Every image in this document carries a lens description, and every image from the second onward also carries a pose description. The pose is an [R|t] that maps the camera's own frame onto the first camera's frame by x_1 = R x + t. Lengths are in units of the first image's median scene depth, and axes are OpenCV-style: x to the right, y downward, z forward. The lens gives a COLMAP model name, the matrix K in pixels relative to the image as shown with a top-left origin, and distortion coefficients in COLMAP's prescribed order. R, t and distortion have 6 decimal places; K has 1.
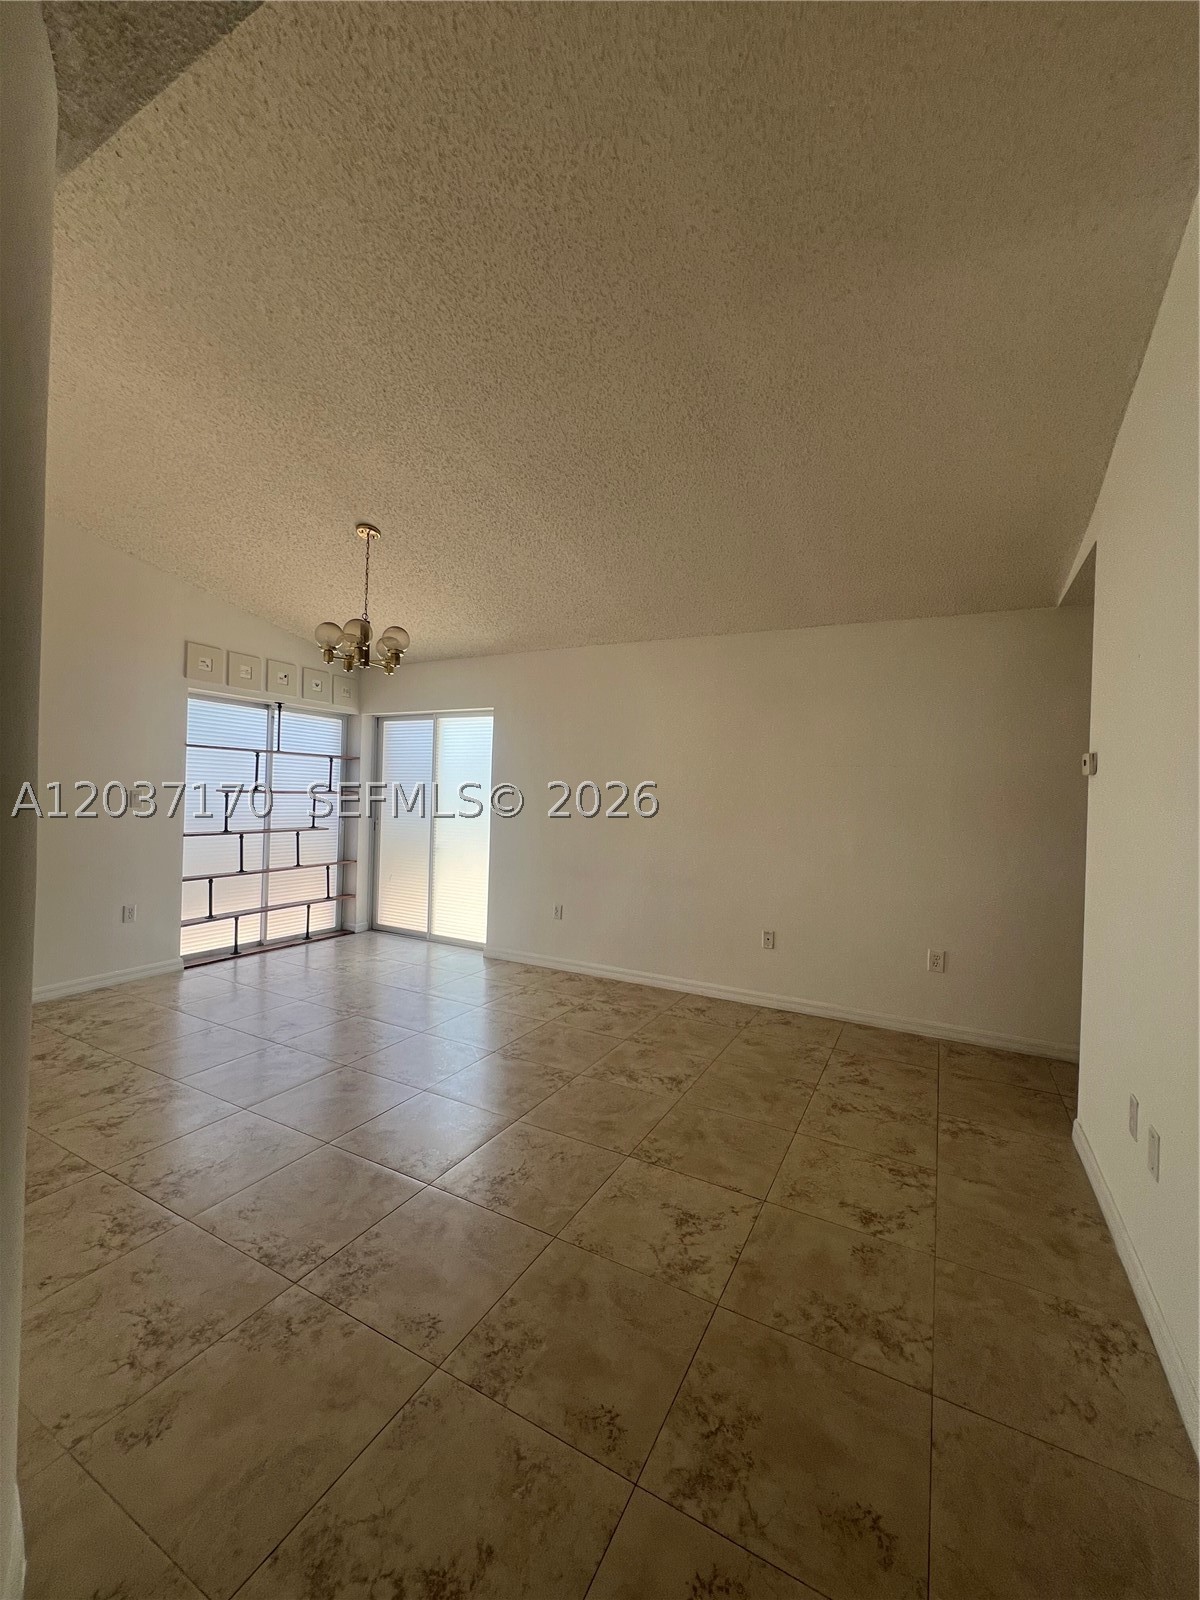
lens RADIAL K [[638.4, 0, 602.8], [0, 638.4, 796.0], [0, 0, 1]] dist [-0.002356, 0.000779]
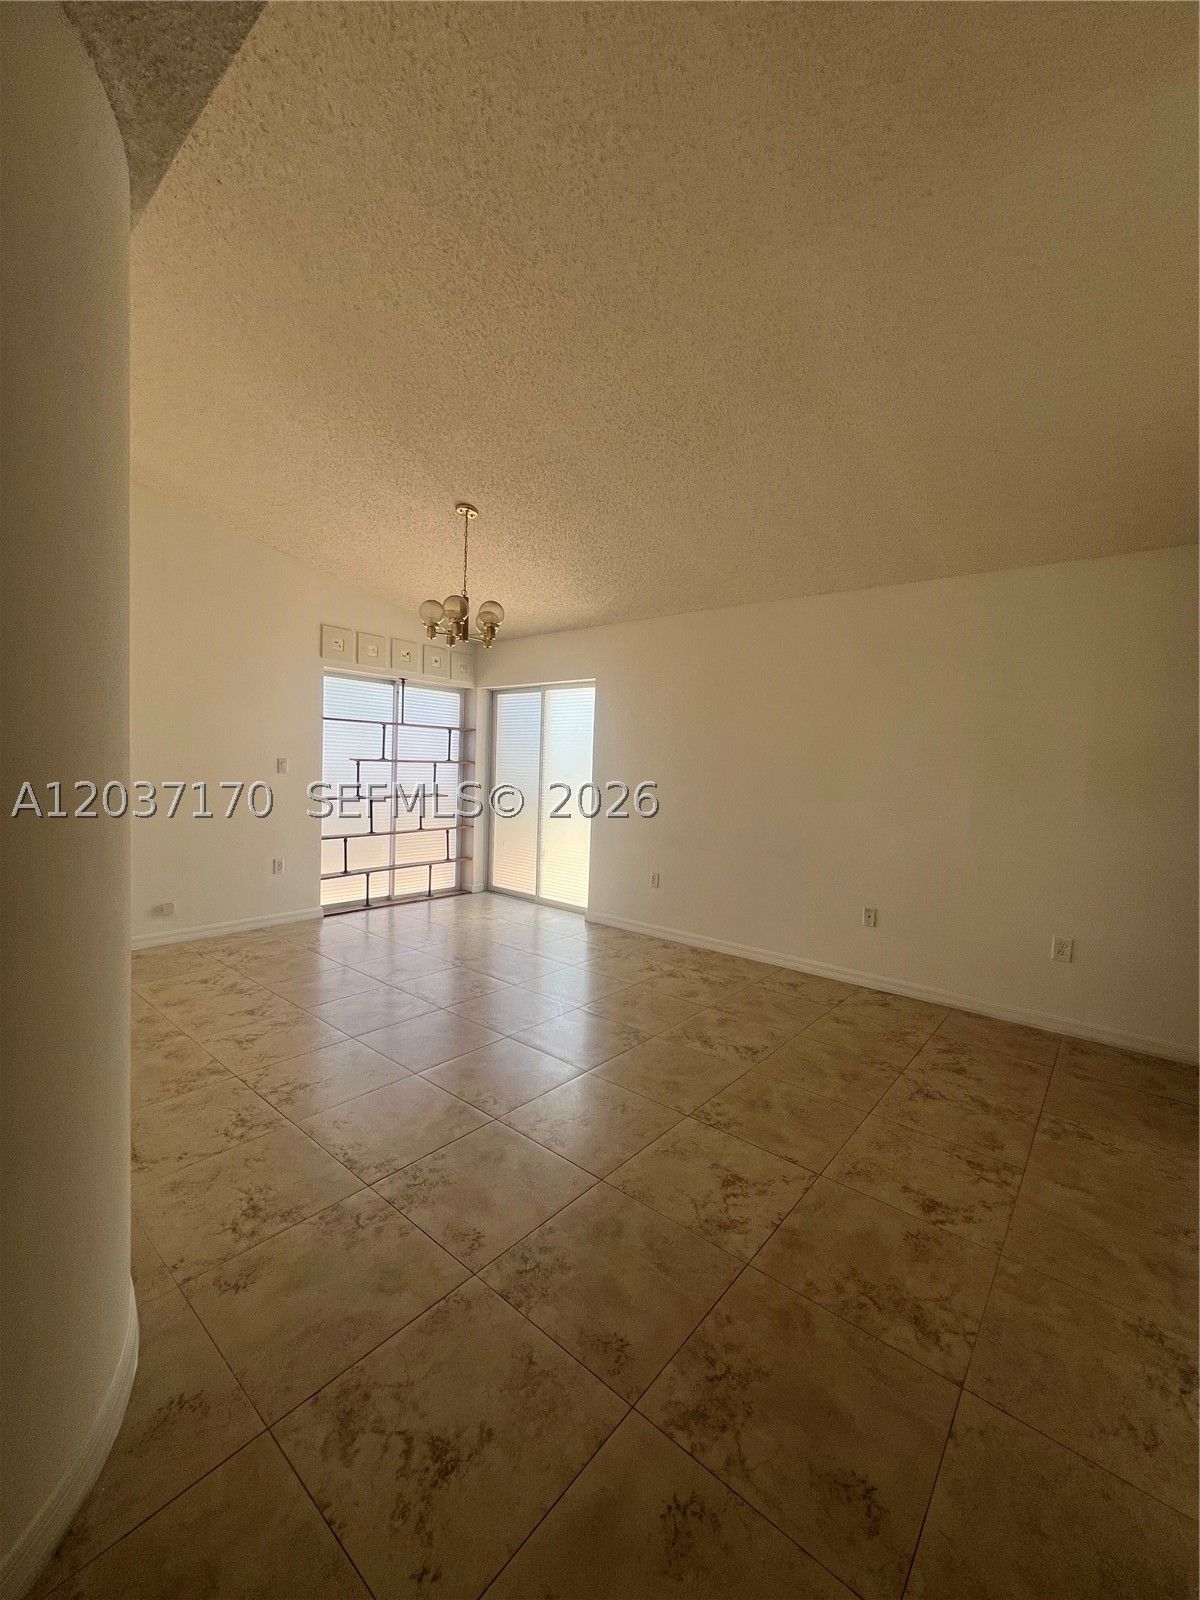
lens RADIAL K [[638.4, 0, 602.8], [0, 638.4, 796.0], [0, 0, 1]] dist [-0.002356, 0.000779]
pose [[0.979334, 0.013535, -0.201796, 0.117255], [-0.005329, 0.999139, 0.041153, 0.016733], [0.202179, -0.039227, 0.978563, -0.000452]]
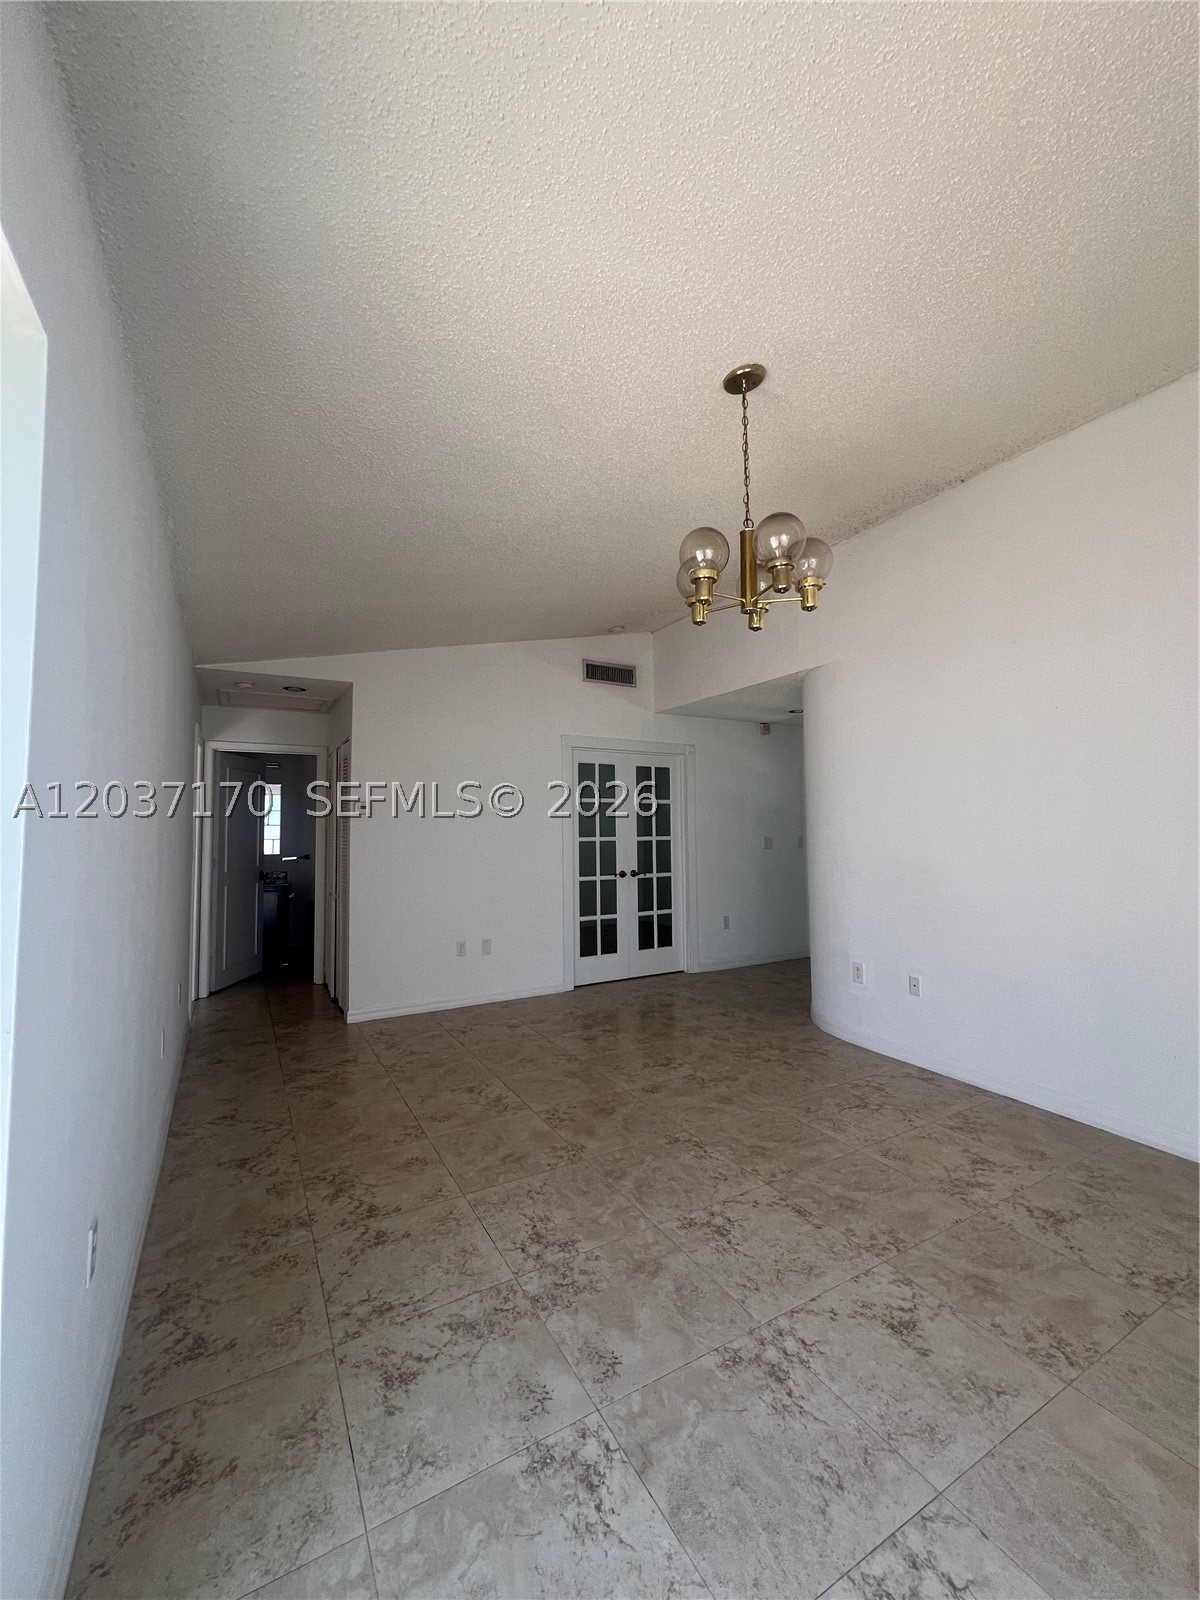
lens RADIAL K [[638.4, 0, 602.8], [0, 638.4, 796.0], [0, 0, 1]] dist [-0.002356, 0.000779]
pose [[-0.845416, 0.009720, 0.534020, -0.947420], [-0.014137, 0.999077, -0.040566, -0.024583], [-0.533922, -0.041845, -0.844498, 2.583344]]
